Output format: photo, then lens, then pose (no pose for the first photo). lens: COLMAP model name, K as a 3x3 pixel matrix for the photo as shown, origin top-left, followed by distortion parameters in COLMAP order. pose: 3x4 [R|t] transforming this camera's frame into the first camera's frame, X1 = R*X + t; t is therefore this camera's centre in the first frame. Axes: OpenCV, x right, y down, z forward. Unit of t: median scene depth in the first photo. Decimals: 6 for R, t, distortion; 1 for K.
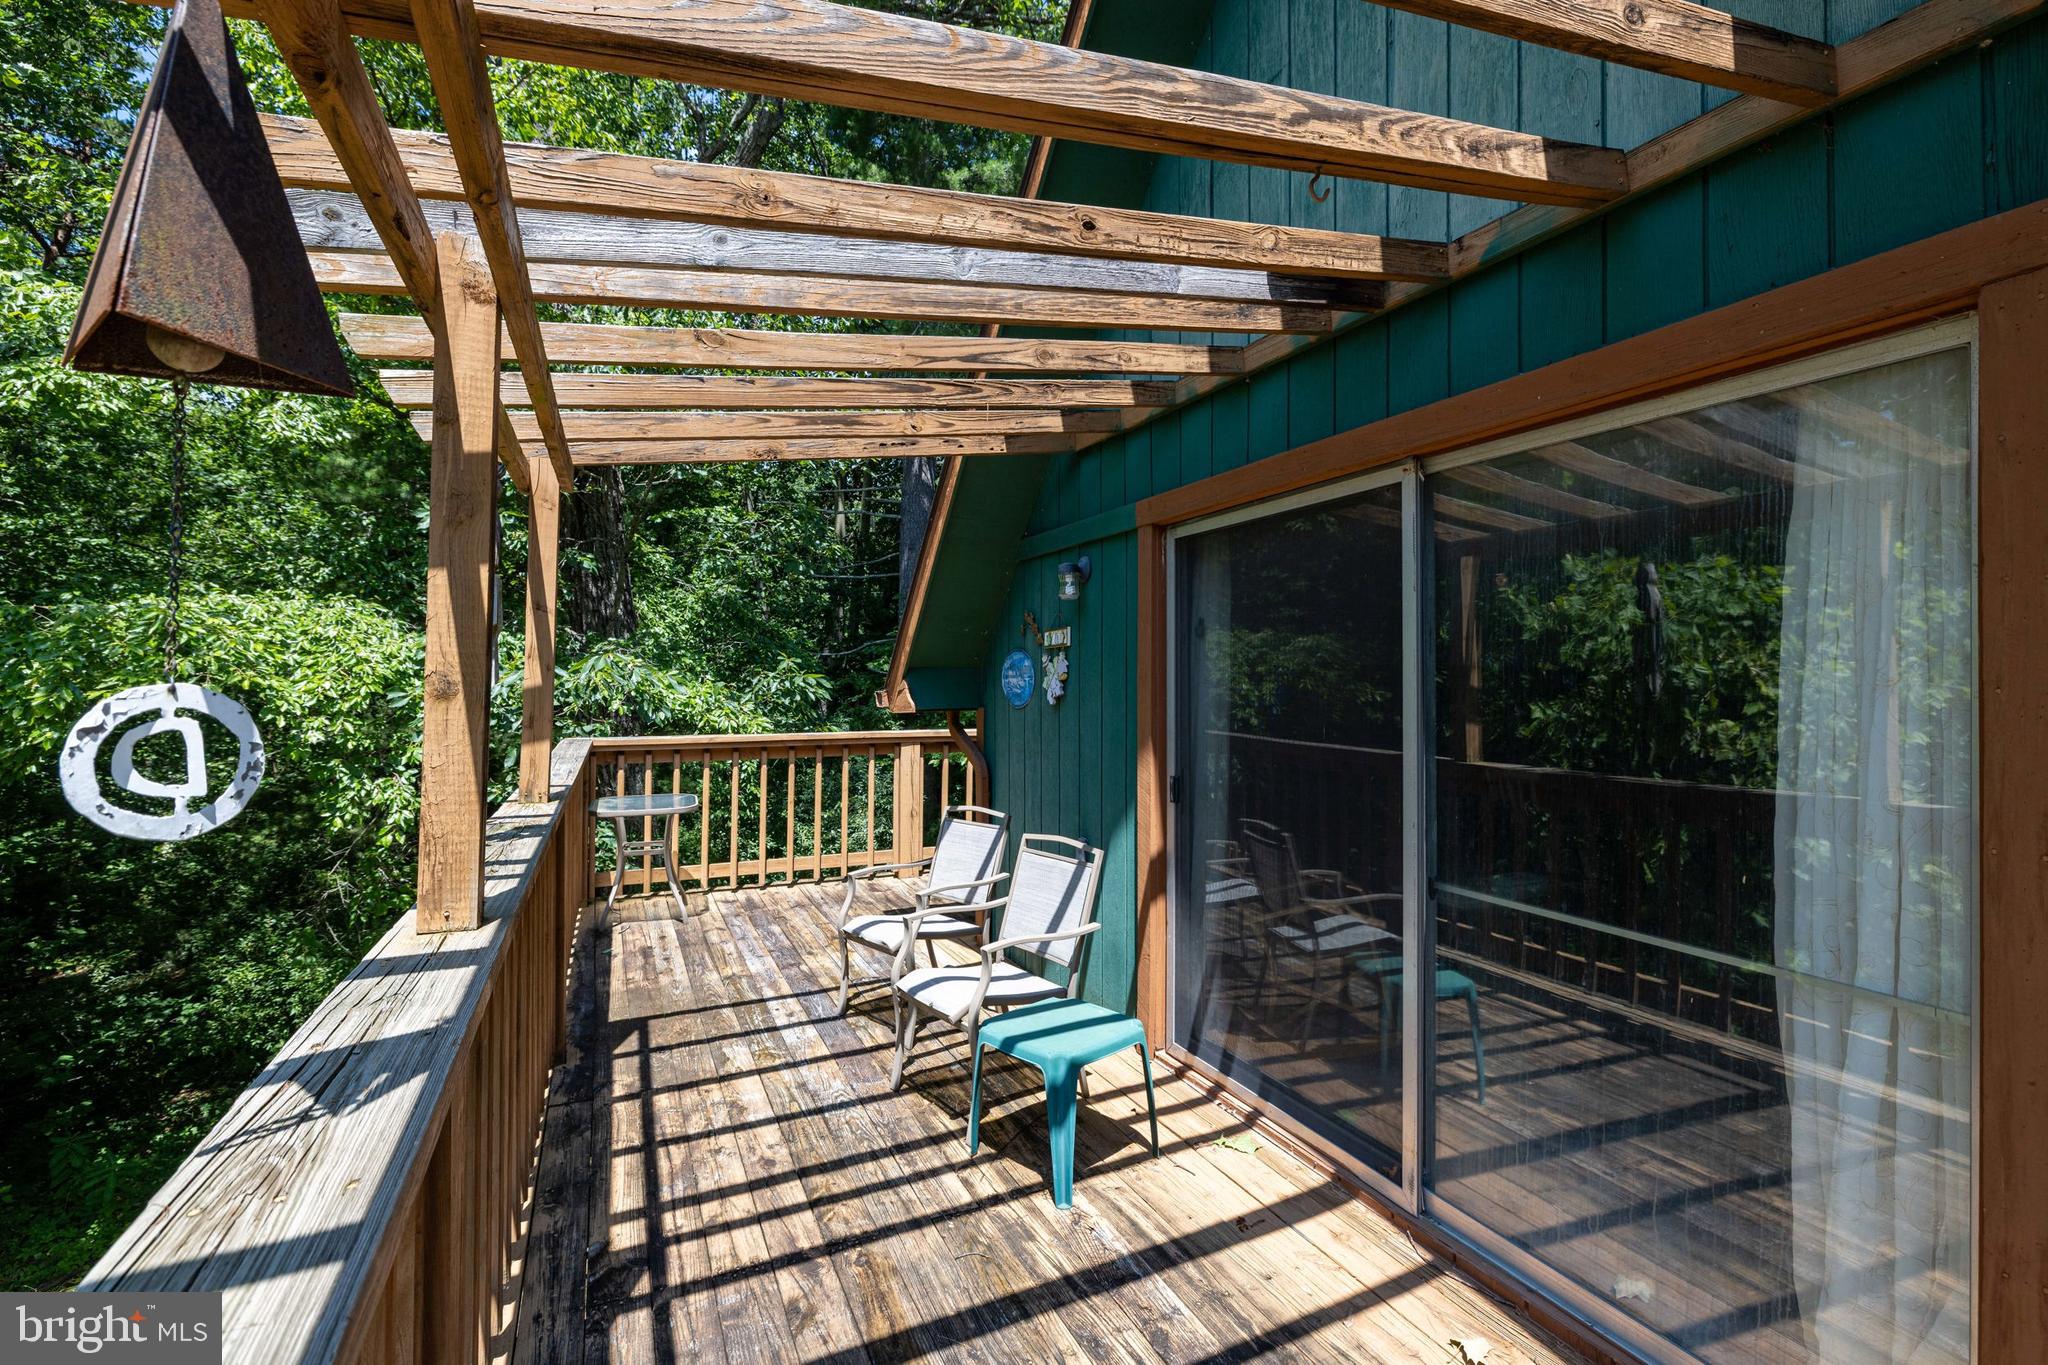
lens RADIAL K [[951.8, 0, 1030.5], [0, 951.8, 679.9], [0, 0, 1]] dist [-0.001351, 0.000725]
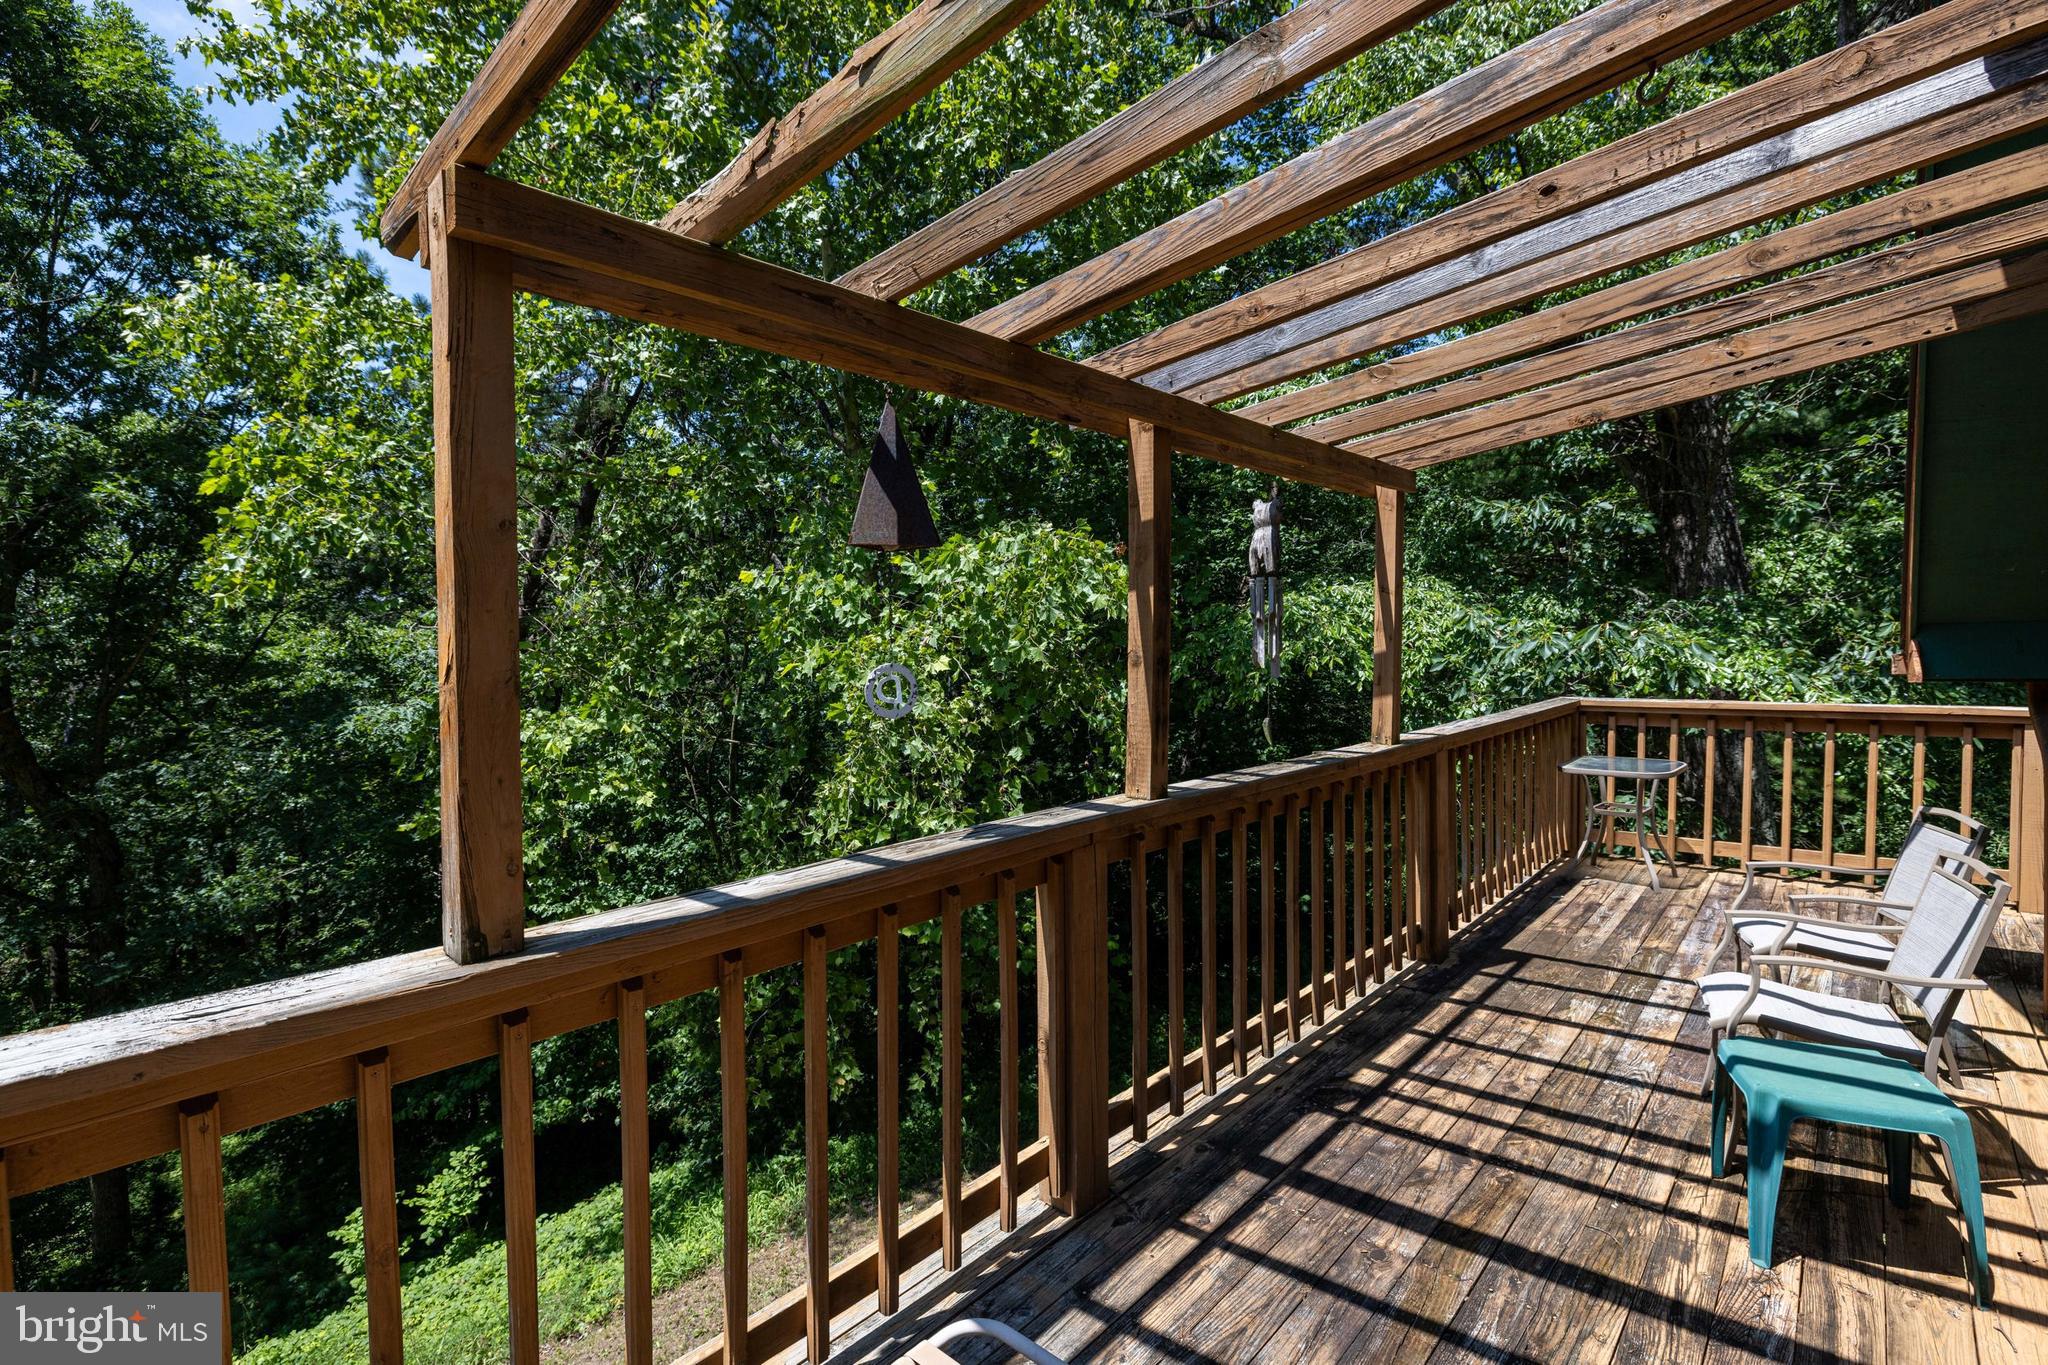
lens RADIAL K [[951.8, 0, 1029.8], [0, 951.8, 681.9], [0, 0, 1]] dist [-0.001351, 0.000725]
pose [[0.401806, 0.030237, -0.915226, 0.479918], [0.013715, 0.999144, 0.039031, -0.009677], [0.915622, -0.028235, 0.401047, 0.062760]]
